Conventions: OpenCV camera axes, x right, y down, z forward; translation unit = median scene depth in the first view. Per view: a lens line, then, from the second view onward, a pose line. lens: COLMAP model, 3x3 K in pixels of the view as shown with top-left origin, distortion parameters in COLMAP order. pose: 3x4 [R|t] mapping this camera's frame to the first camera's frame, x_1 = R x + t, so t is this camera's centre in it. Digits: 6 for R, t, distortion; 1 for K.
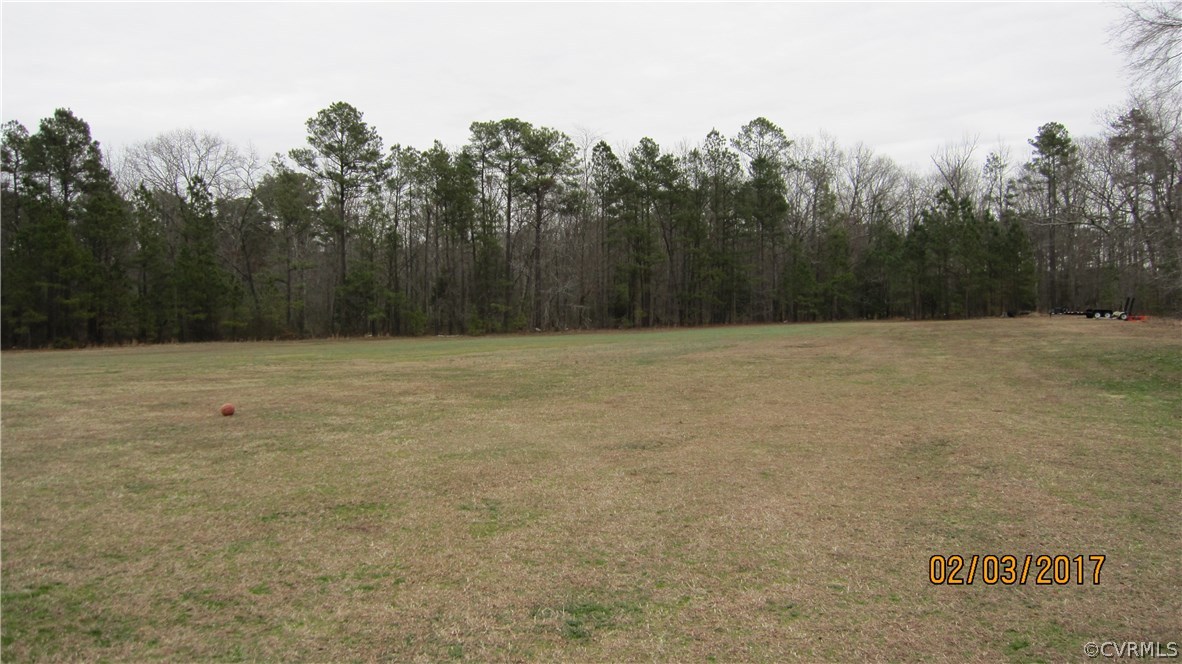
lens RADIAL K [[1021.9, 0, 591.0], [0, 1021.9, 332.0], [0, 0, 1]] dist [-0.040836, 0.006596]
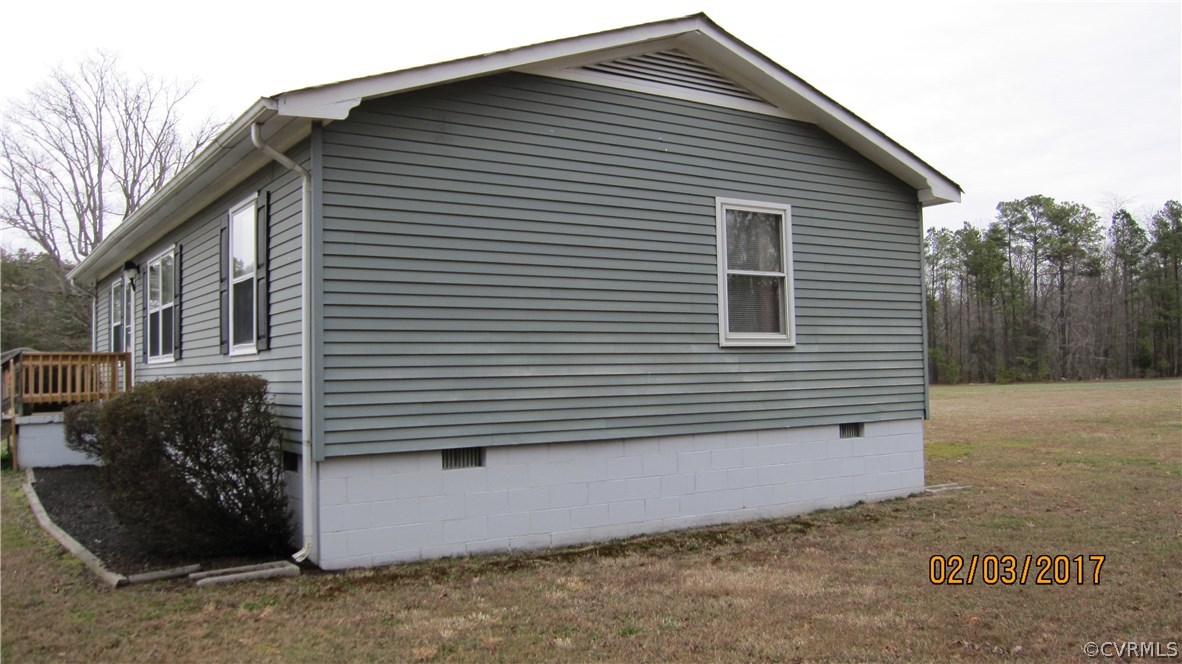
lens RADIAL K [[1021.9, 0, 591.0], [0, 1021.9, 332.0], [0, 0, 1]] dist [-0.040836, 0.006596]
pose [[0.858598, -0.024247, -0.512076, 0.074722], [-0.002589, 0.998663, -0.051628, 0.004913], [0.512643, 0.045653, 0.857387, -0.234681]]
